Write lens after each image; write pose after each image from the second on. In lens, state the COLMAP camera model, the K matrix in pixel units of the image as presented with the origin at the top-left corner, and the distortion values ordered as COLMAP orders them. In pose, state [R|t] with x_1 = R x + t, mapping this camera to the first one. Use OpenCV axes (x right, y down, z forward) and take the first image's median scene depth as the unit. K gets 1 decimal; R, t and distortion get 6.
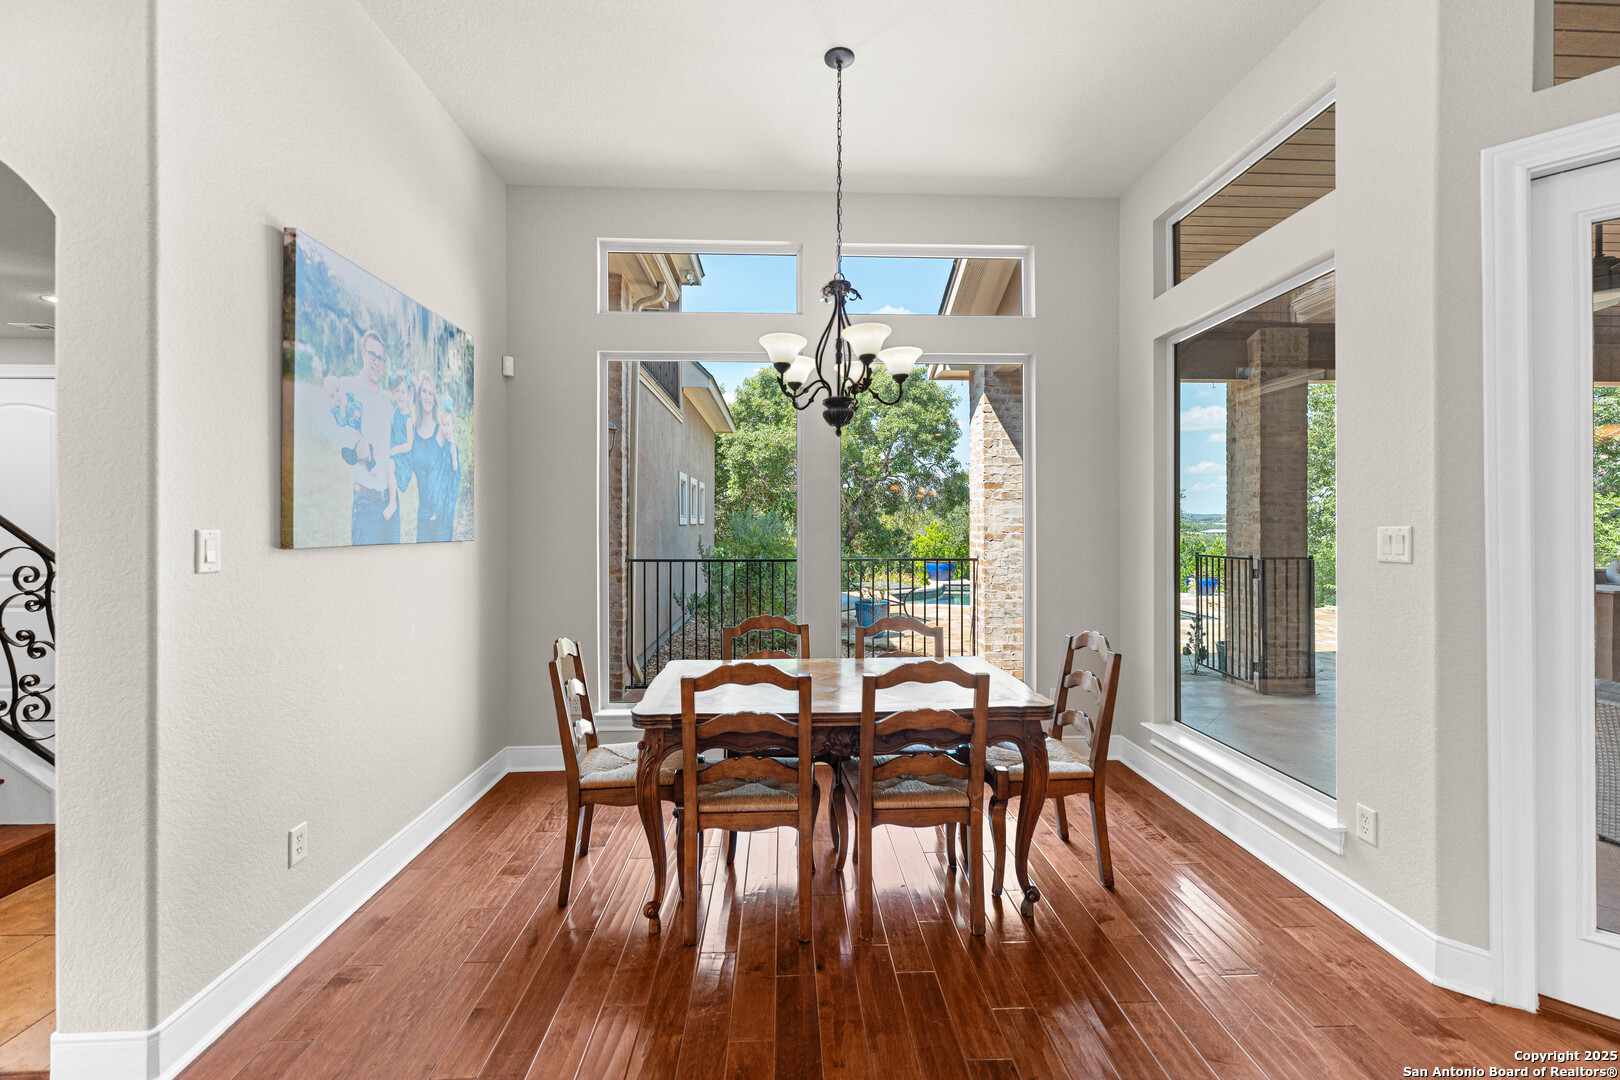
lens RADIAL K [[651.7, 0, 803.1], [0, 651.7, 532.3], [0, 0, 1]] dist [0.003730, -0.001187]
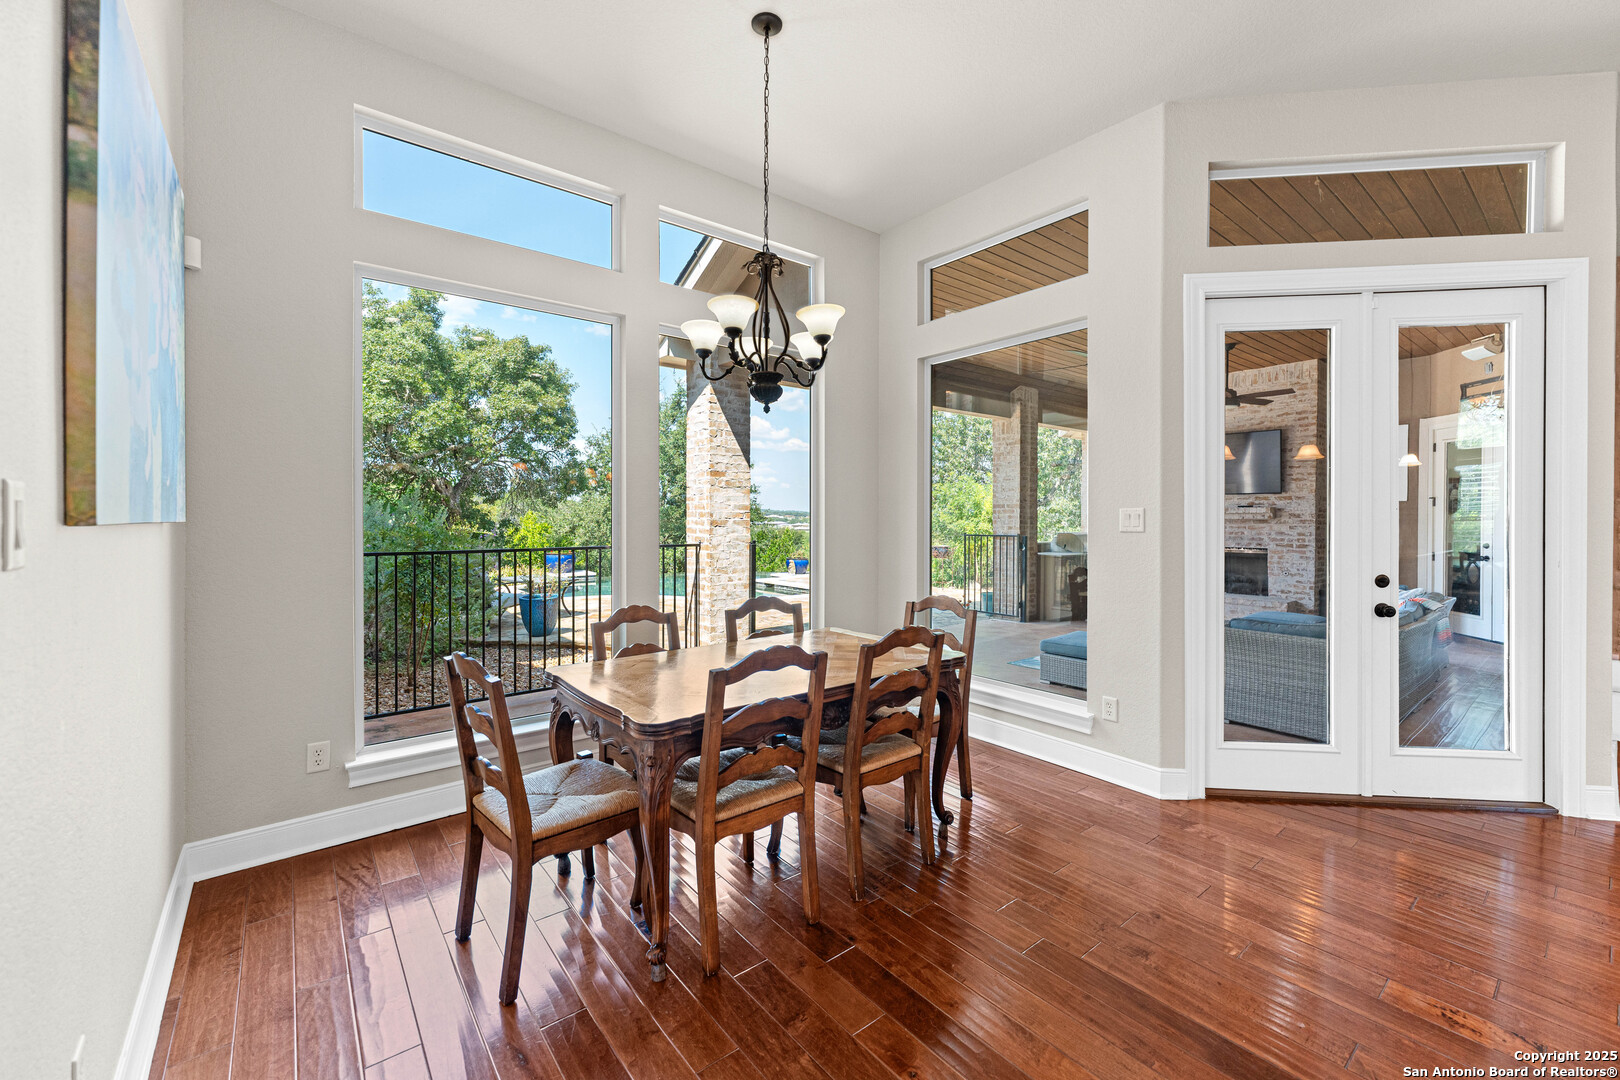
lens RADIAL K [[651.7, 0, 795.8], [0, 651.7, 527.1], [0, 0, 1]] dist [0.003730, -0.001187]
pose [[0.809889, -0.005028, 0.586561, -0.416598], [0.002421, 0.999983, 0.005228, 0.016949], [-0.586578, -0.002814, 0.809888, 0.155457]]
